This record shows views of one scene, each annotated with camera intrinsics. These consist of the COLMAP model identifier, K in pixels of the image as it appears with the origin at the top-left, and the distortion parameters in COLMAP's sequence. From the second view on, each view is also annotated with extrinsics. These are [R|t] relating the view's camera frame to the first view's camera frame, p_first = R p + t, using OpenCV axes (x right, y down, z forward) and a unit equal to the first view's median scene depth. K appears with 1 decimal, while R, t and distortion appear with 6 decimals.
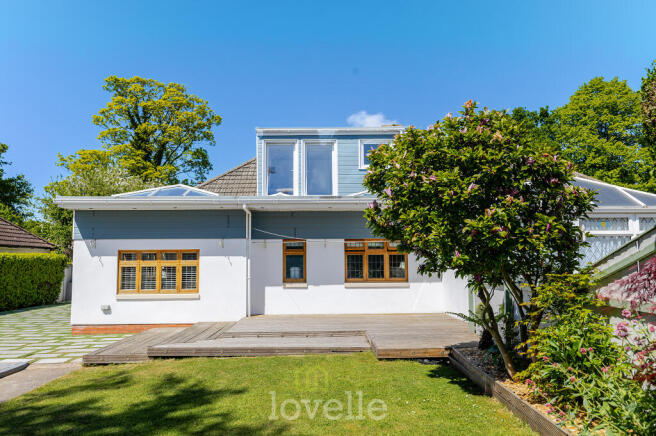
lens RADIAL K [[496.4, 0, 326.7], [0, 496.4, 225.1], [0, 0, 1]] dist [0.006913, 0.003699]
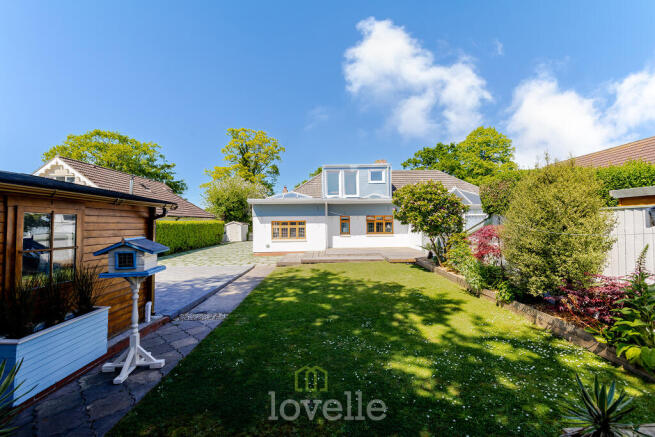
lens RADIAL K [[277.0, 0, 327.5], [0, 277.0, 218.5], [0, 0, 1]] dist [-0.000387, 0.000047]
pose [[0.999961, -0.005521, -0.006833, -0.141652], [0.005954, 0.997856, 0.065177, -0.045773], [0.006458, -0.065215, 0.997850, -0.312573]]
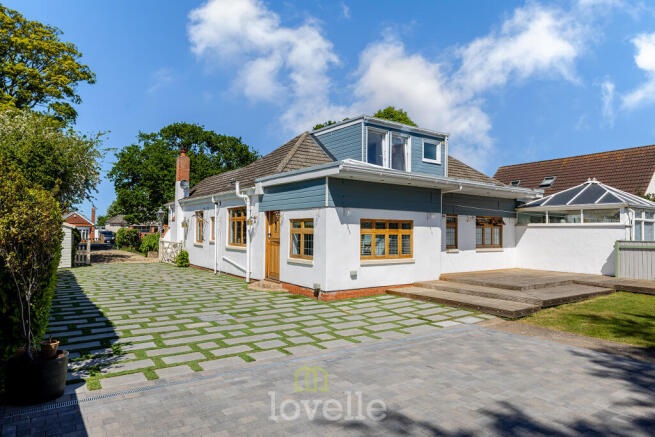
lens RADIAL K [[418.4, 0, 327.5], [0, 418.4, 218.5], [0, 0, 1]] dist [-0.000832, -0.000273]
pose [[0.821205, 0.034386, 0.569597, -0.966558], [-0.056781, 0.998153, 0.021605, 0.034434], [-0.567802, -0.050085, 0.821640, 0.306682]]
